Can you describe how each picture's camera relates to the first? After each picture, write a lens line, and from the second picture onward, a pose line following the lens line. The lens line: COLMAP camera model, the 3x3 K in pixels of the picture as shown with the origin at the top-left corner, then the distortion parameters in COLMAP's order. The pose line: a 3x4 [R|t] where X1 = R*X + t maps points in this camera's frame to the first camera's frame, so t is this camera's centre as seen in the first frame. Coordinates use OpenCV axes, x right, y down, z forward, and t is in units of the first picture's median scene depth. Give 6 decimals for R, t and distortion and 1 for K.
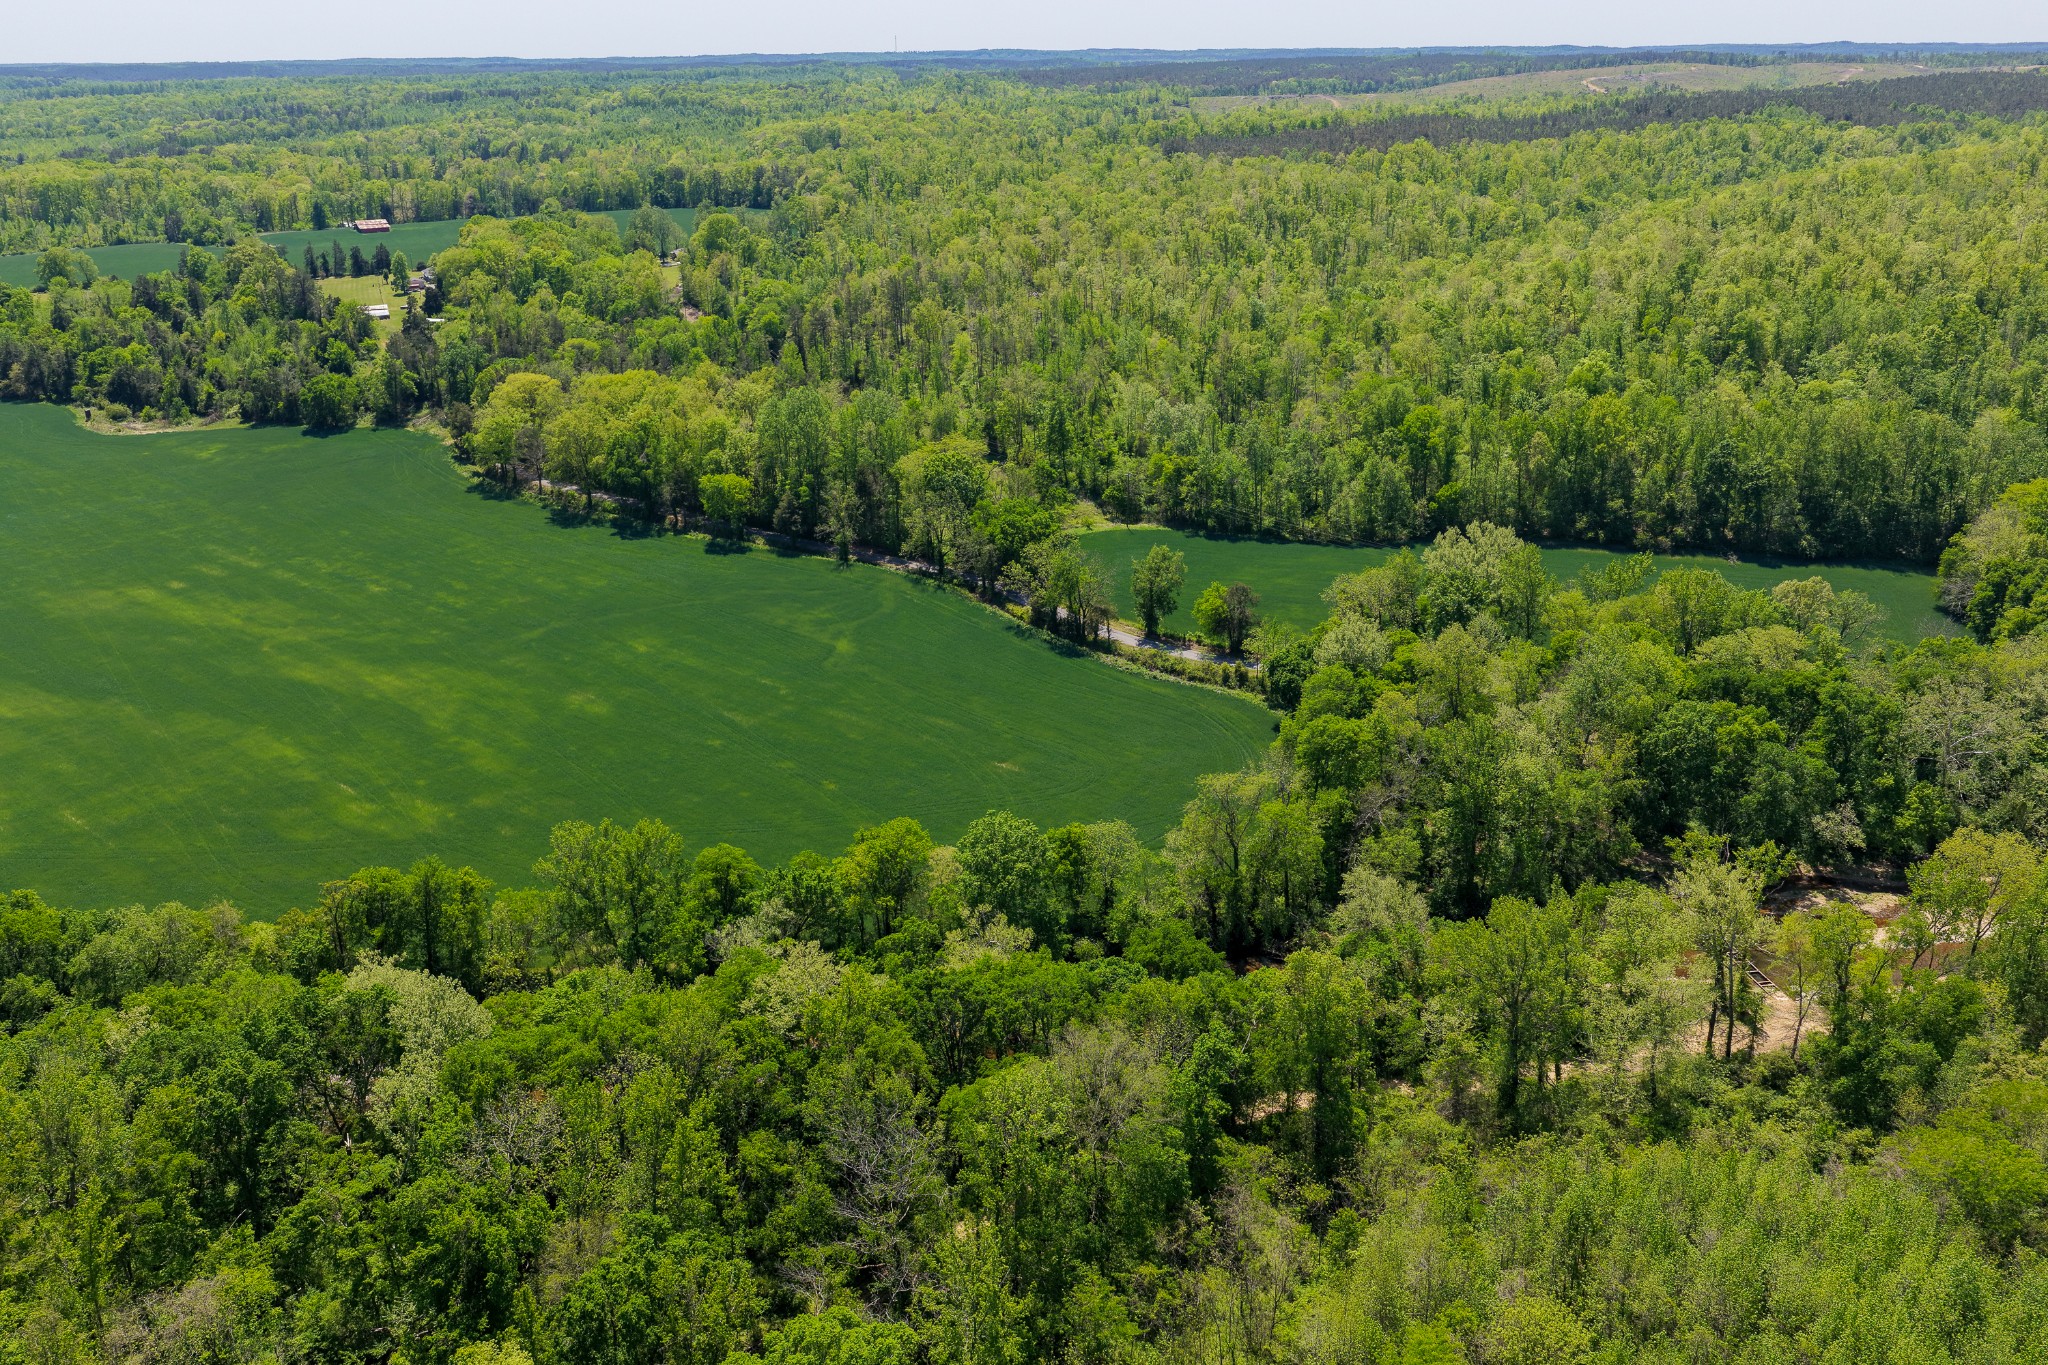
lens RADIAL K [[1695.9, 0, 1025.7], [0, 1695.9, 689.4], [0, 0, 1]] dist [-0.013948, 0.034809]
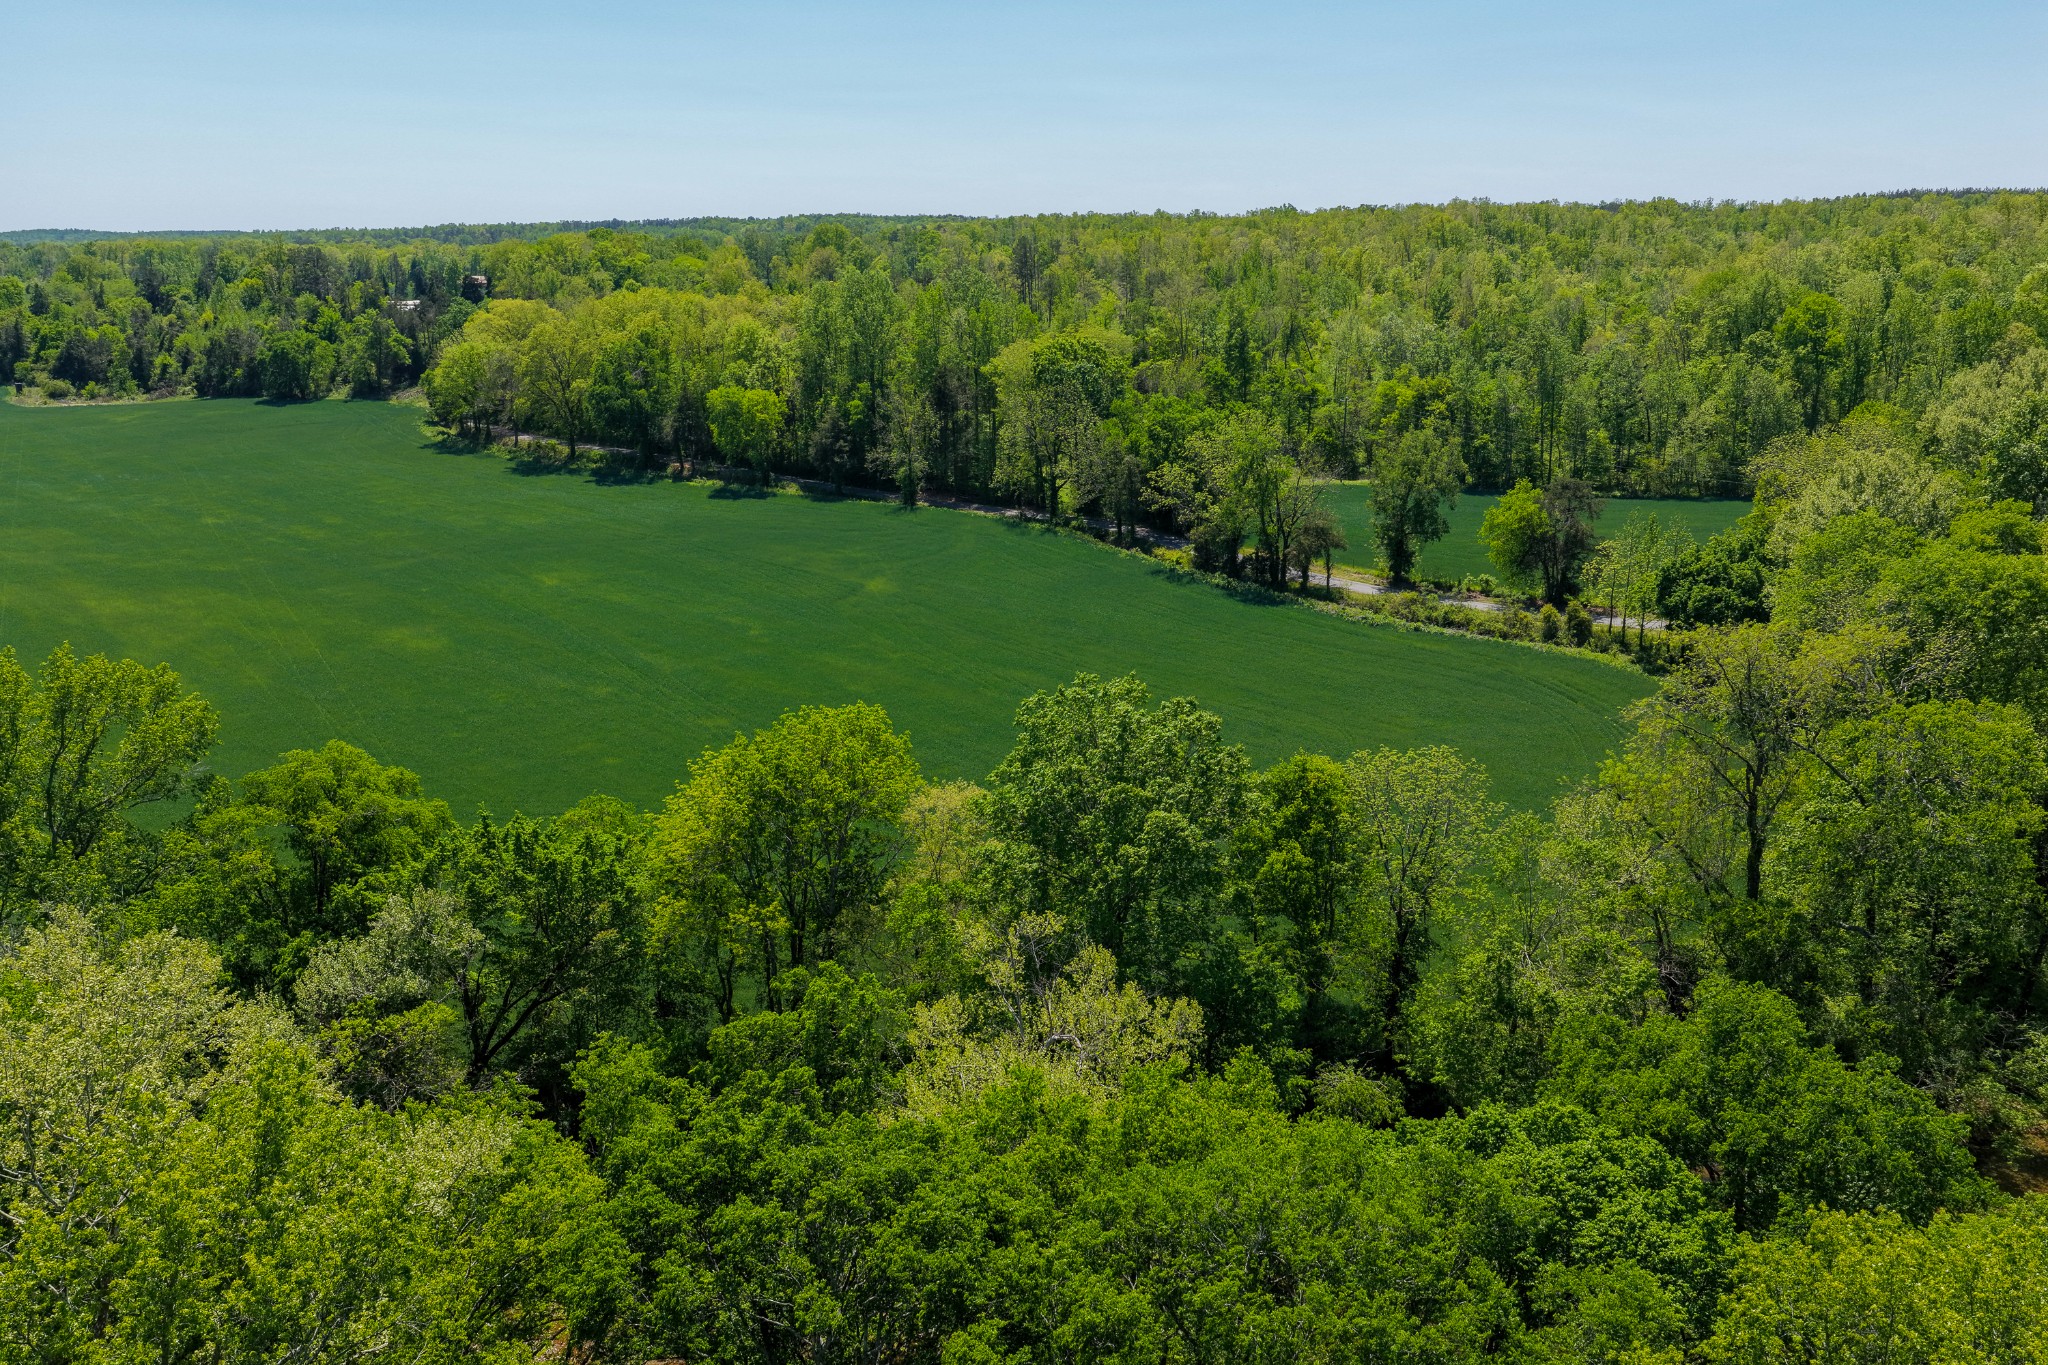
lens RADIAL K [[1695.9, 0, 1024.1], [0, 1695.9, 668.5], [0, 0, 1]] dist [-0.013948, 0.034809]
pose [[0.995376, 0.029721, -0.091342, -0.000724], [-0.040334, 0.992355, -0.116636, 0.070021], [0.087177, 0.119781, 0.988966, 0.411030]]
